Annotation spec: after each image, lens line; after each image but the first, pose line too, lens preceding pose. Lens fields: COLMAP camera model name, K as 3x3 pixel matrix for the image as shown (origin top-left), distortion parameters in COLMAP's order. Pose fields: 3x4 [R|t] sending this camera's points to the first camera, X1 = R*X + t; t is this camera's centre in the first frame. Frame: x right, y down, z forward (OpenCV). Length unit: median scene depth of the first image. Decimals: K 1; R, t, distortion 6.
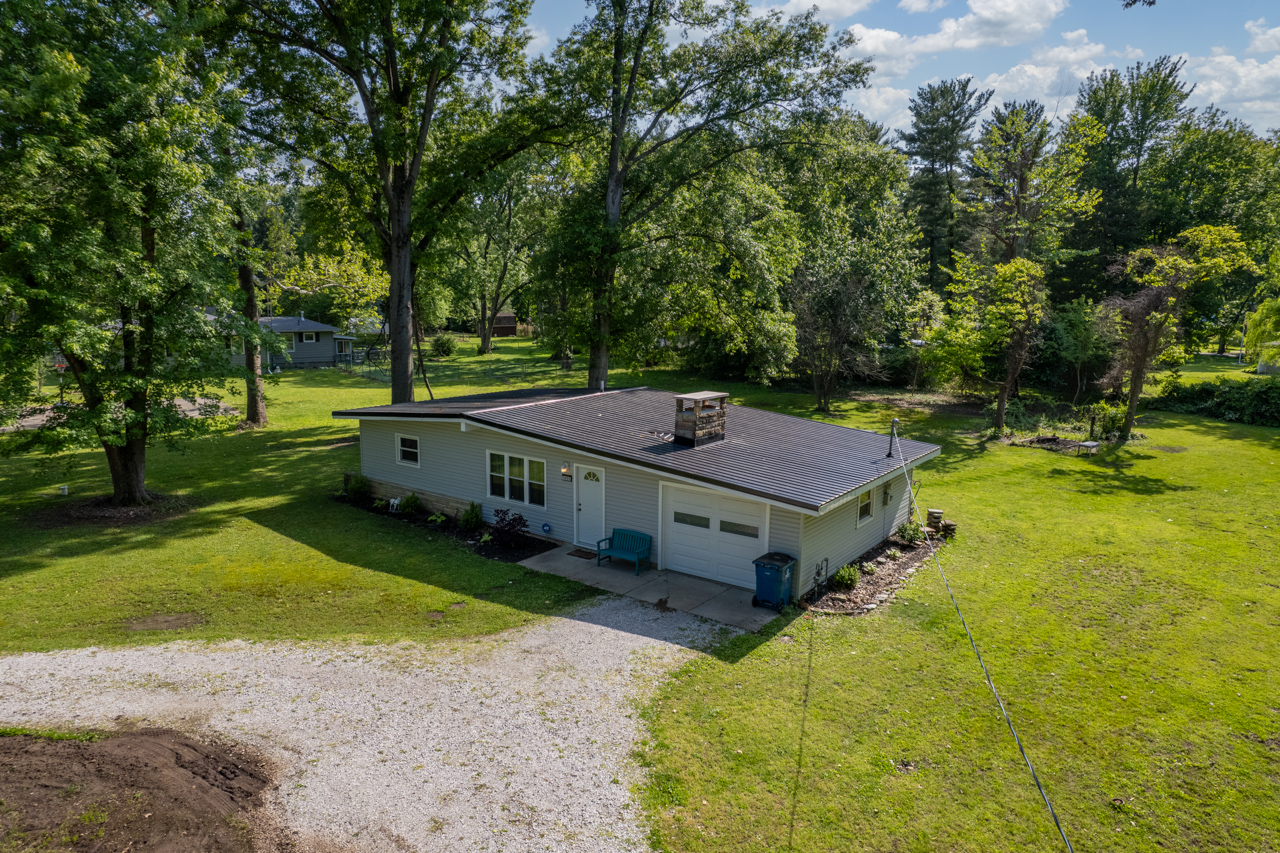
lens RADIAL K [[825.2, 0, 649.1], [0, 825.2, 427.4], [0, 0, 1]] dist [-0.042481, 0.023145]
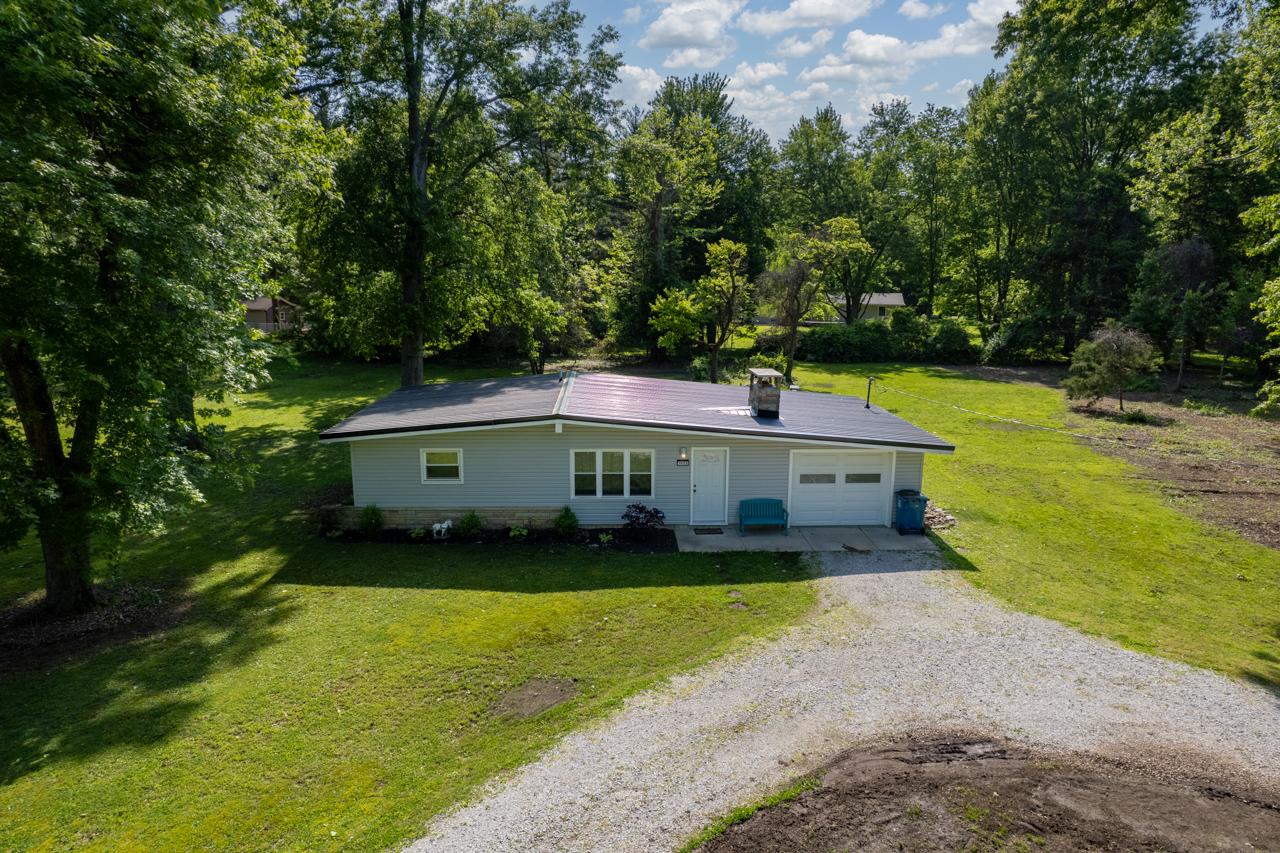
lens RADIAL K [[825.2, 0, 647.6], [0, 825.2, 427.2], [0, 0, 1]] dist [-0.042481, 0.023145]
pose [[0.783051, -0.126929, 0.608868, -0.844732], [0.102670, 0.991904, 0.074738, -0.072518], [-0.613425, 0.003989, 0.789743, 0.229140]]
